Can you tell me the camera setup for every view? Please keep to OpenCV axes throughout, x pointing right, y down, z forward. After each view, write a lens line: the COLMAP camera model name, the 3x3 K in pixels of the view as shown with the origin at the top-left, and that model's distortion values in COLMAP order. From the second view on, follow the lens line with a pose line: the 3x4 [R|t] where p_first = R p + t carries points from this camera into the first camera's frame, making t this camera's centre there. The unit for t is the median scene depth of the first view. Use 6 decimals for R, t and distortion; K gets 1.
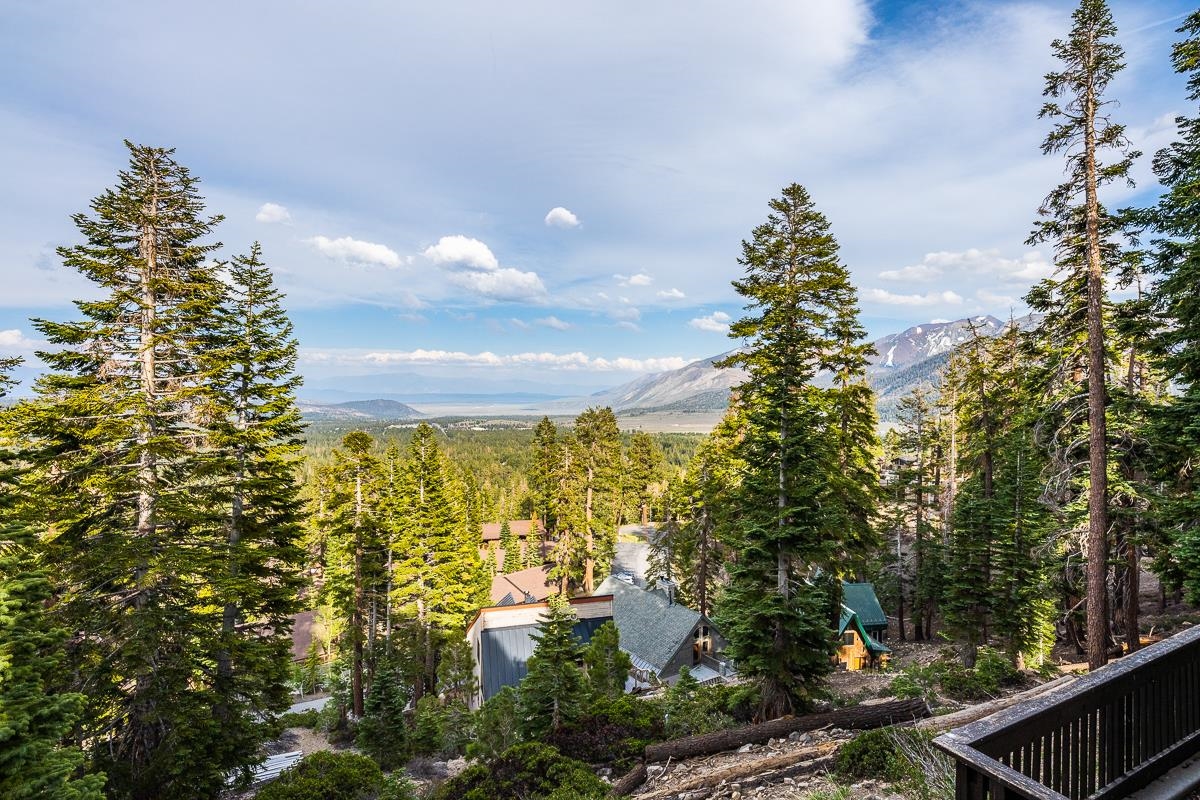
lens RADIAL K [[628.8, 0, 601.0], [0, 628.8, 395.1], [0, 0, 1]] dist [-0.003866, 0.001222]
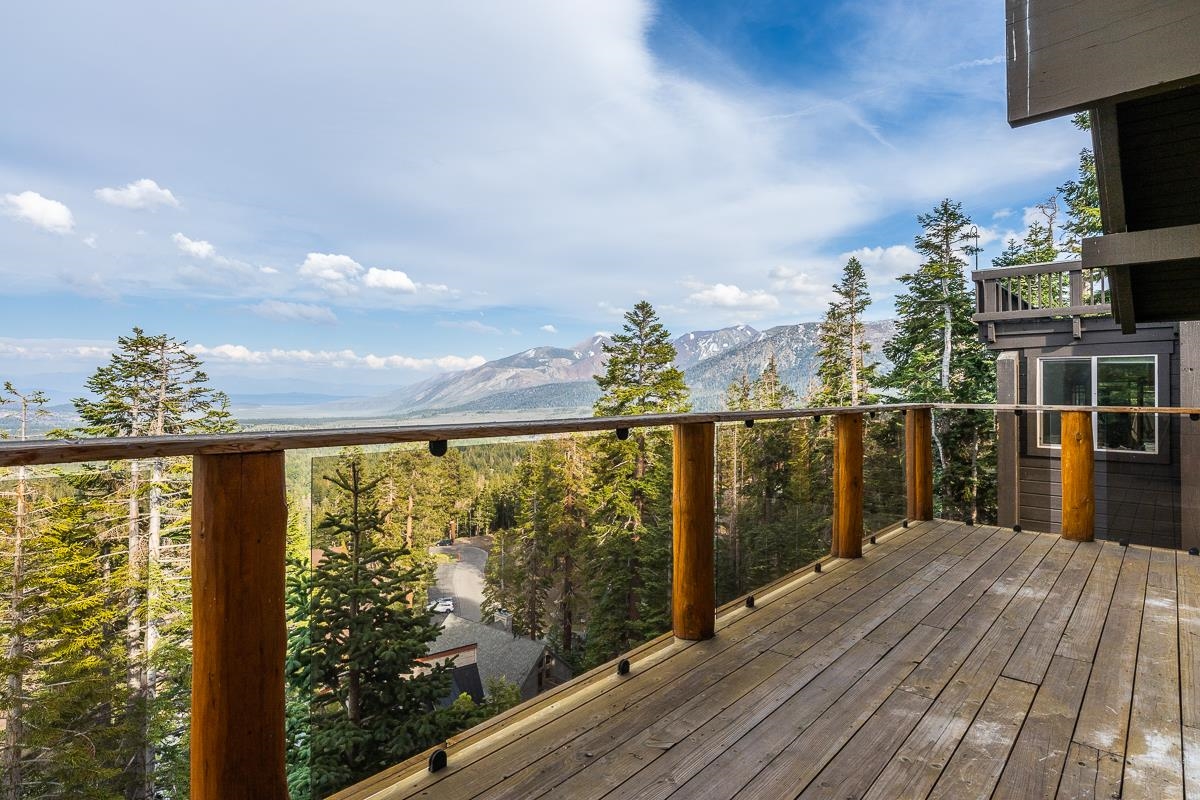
lens RADIAL K [[628.8, 0, 601.3], [0, 628.8, 377.4], [0, 0, 1]] dist [-0.003866, 0.001222]
pose [[0.947554, 0.006407, 0.319532, -0.109950], [0.002714, 0.999602, -0.028091, -0.096827], [-0.319585, 0.027485, 0.947159, -0.098873]]
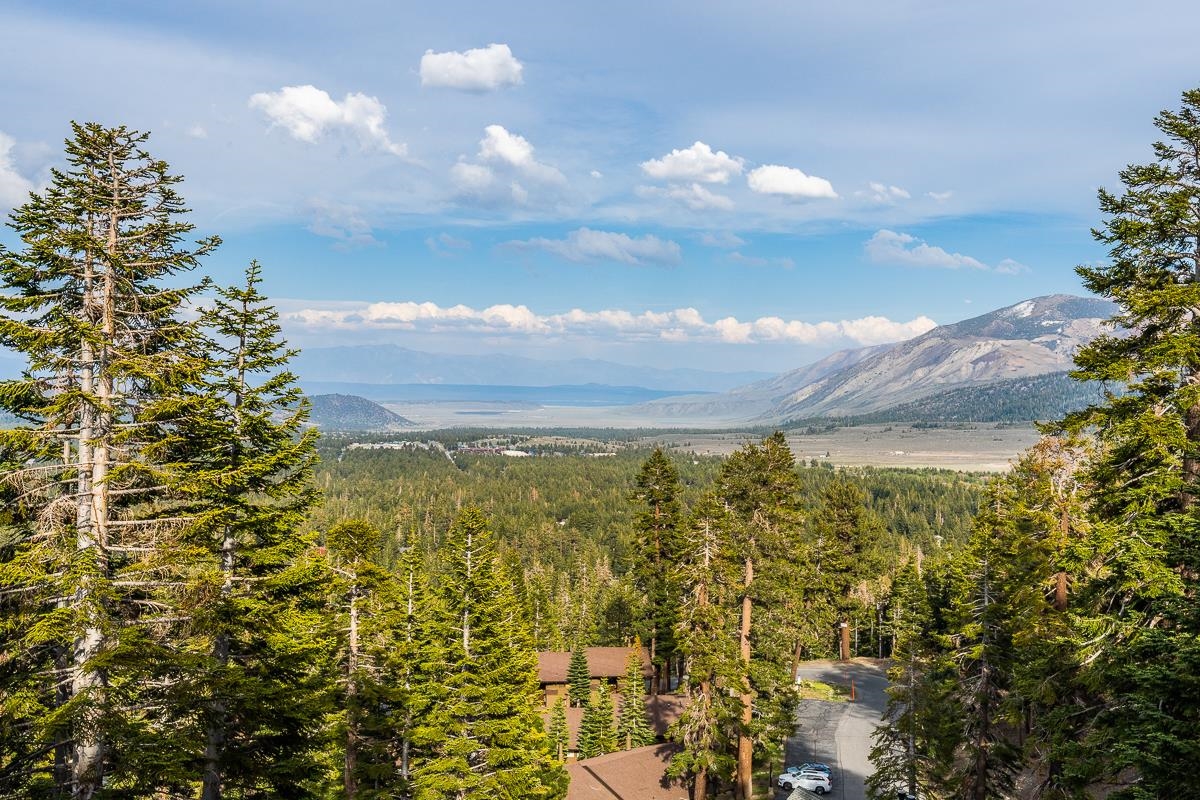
lens RADIAL K [[1213.9, 0, 603.8], [0, 1213.9, 371.2], [0, 0, 1]] dist [0.002259, 0.000000]
pose [[0.992821, 0.009285, -0.119253, -0.039205], [-0.011144, 0.999826, -0.014936, -0.051745], [0.119093, 0.016158, 0.992752, -0.024354]]
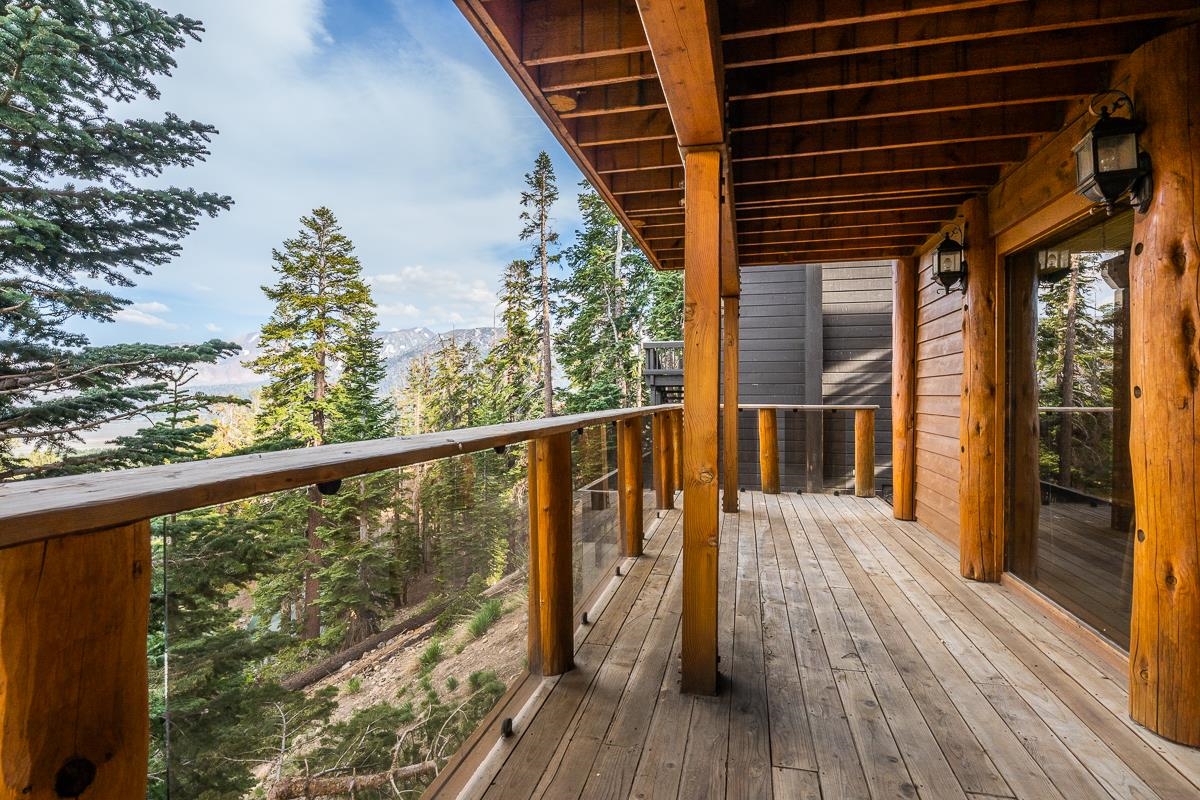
lens RADIAL K [[628.8, 0, 594.6], [0, 628.8, 398.9], [0, 0, 1]] dist [-0.003866, 0.001222]
pose [[0.684398, -0.010316, 0.729036, -0.120670], [0.010185, 0.999938, 0.004587, 0.006470], [-0.729038, 0.004286, 0.684460, -0.085037]]
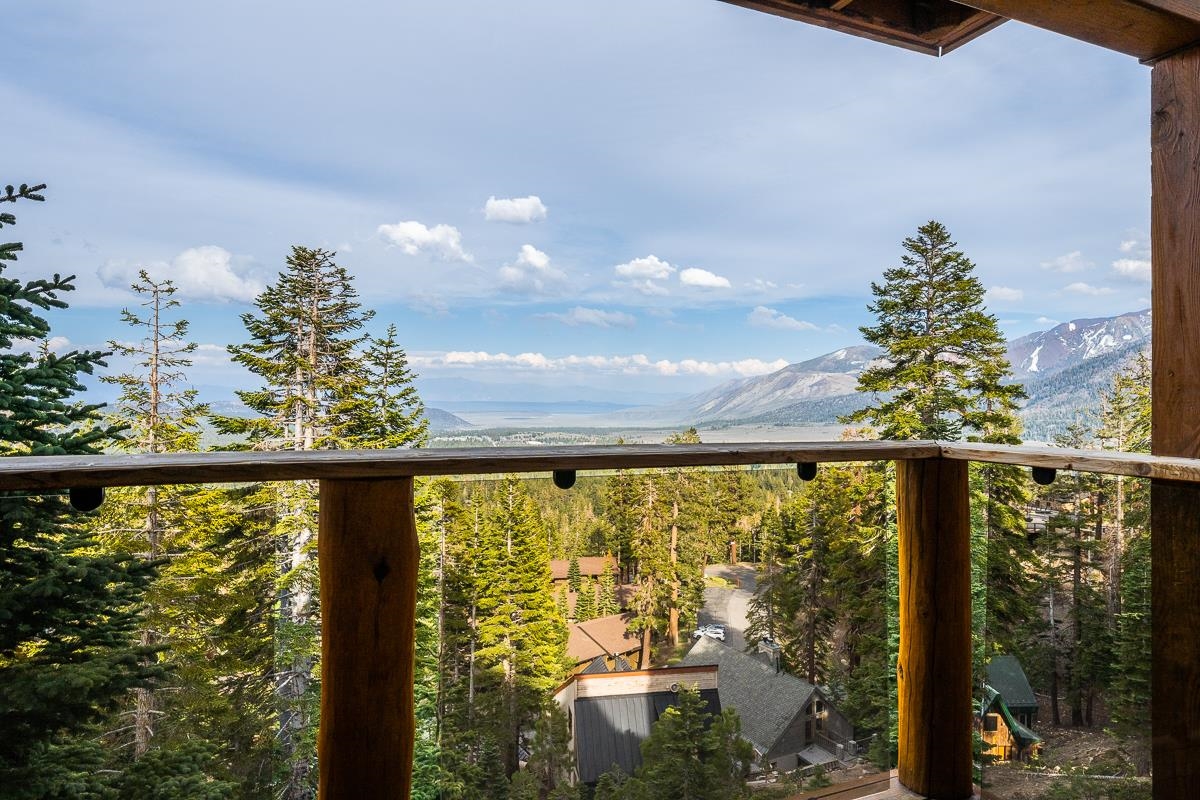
lens RADIAL K [[734.6, 0, 602.7], [0, 734.6, 392.5], [0, 0, 1]] dist [0.000464, -0.001158]
pose [[0.994991, 0.004403, -0.099864, -0.036120], [-0.005996, 0.999860, -0.015651, -0.046464], [0.099781, 0.016171, 0.994878, -0.058031]]
